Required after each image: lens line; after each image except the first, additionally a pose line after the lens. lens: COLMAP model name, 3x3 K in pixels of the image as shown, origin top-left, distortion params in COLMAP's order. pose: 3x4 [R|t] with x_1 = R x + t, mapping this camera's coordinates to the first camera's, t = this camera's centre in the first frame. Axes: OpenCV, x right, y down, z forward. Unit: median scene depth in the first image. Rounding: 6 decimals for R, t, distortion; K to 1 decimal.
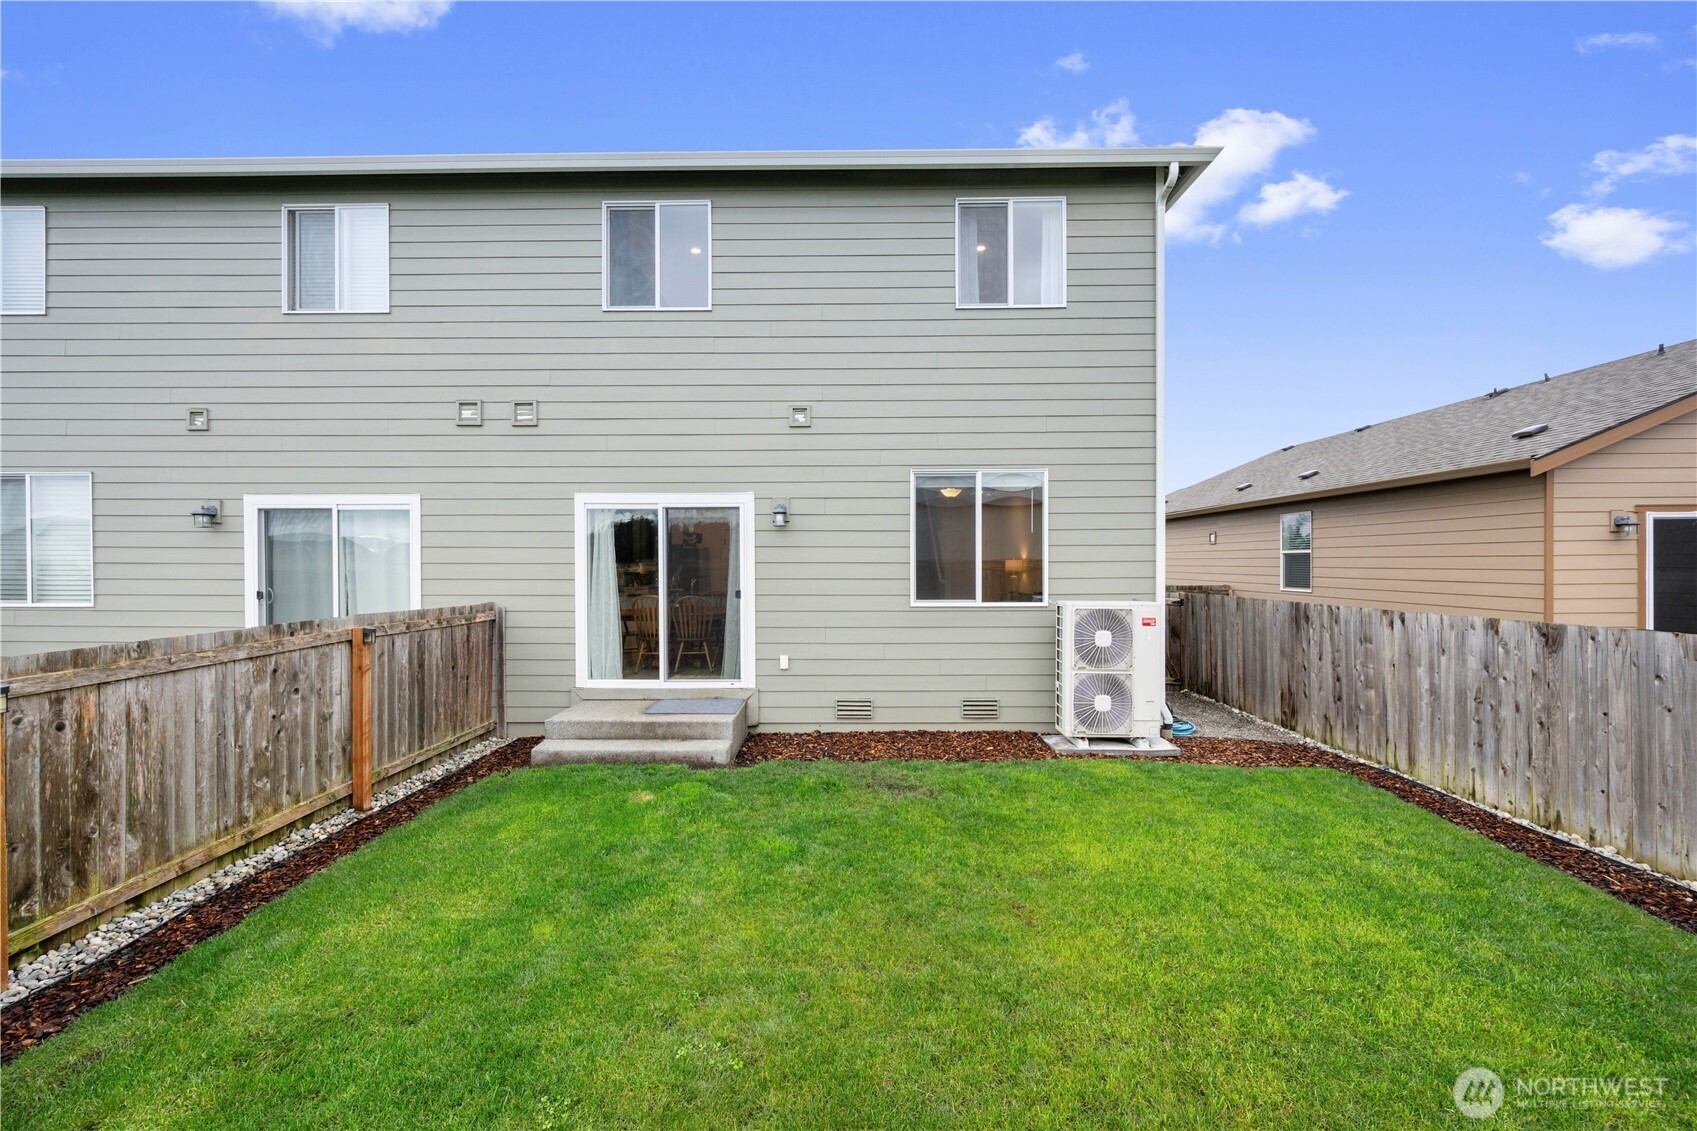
lens RADIAL K [[660.9, 0, 848.5], [0, 660.9, 565.5], [0, 0, 1]] dist [-0.002687, -0.000193]
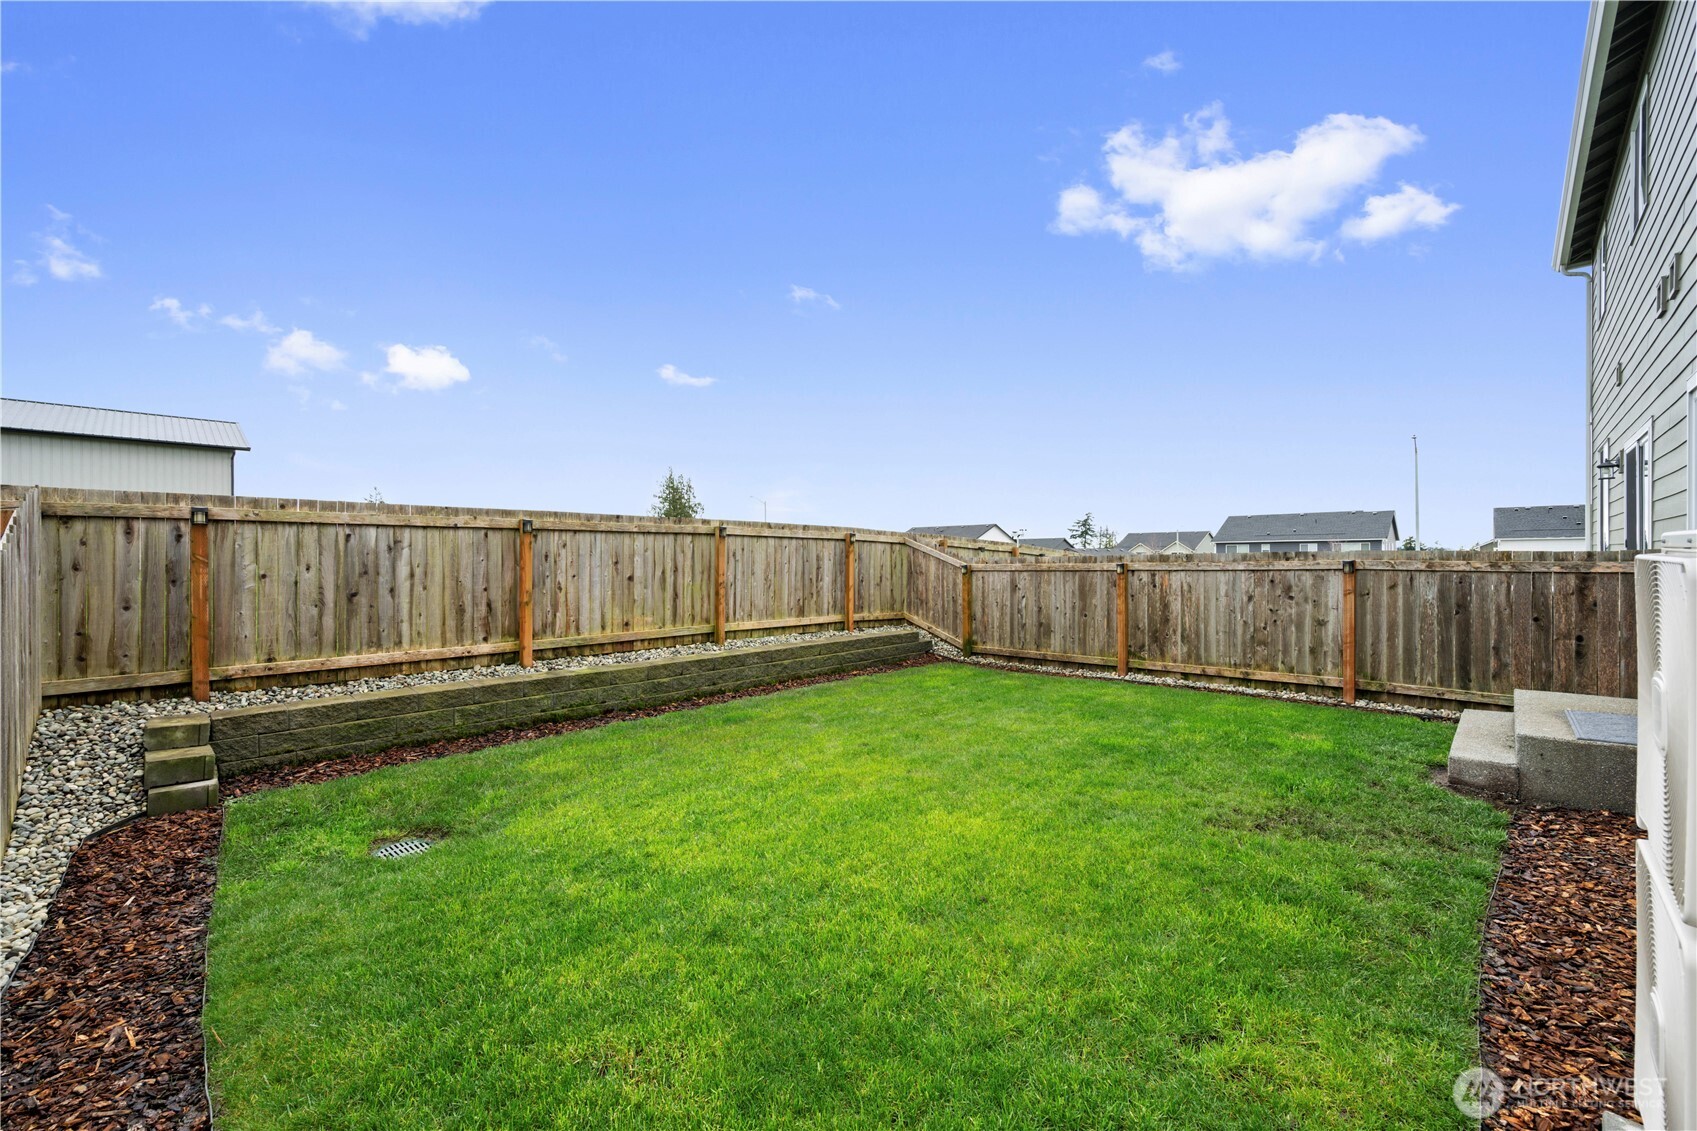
lens RADIAL K [[660.9, 0, 848.5], [0, 660.9, 565.5], [0, 0, 1]] dist [-0.002687, -0.000193]
pose [[-0.685344, 0.012207, -0.728118, 0.673103], [0.002000, 0.999887, 0.014880, 0.066386], [0.728217, 0.008742, -0.685291, 0.926639]]
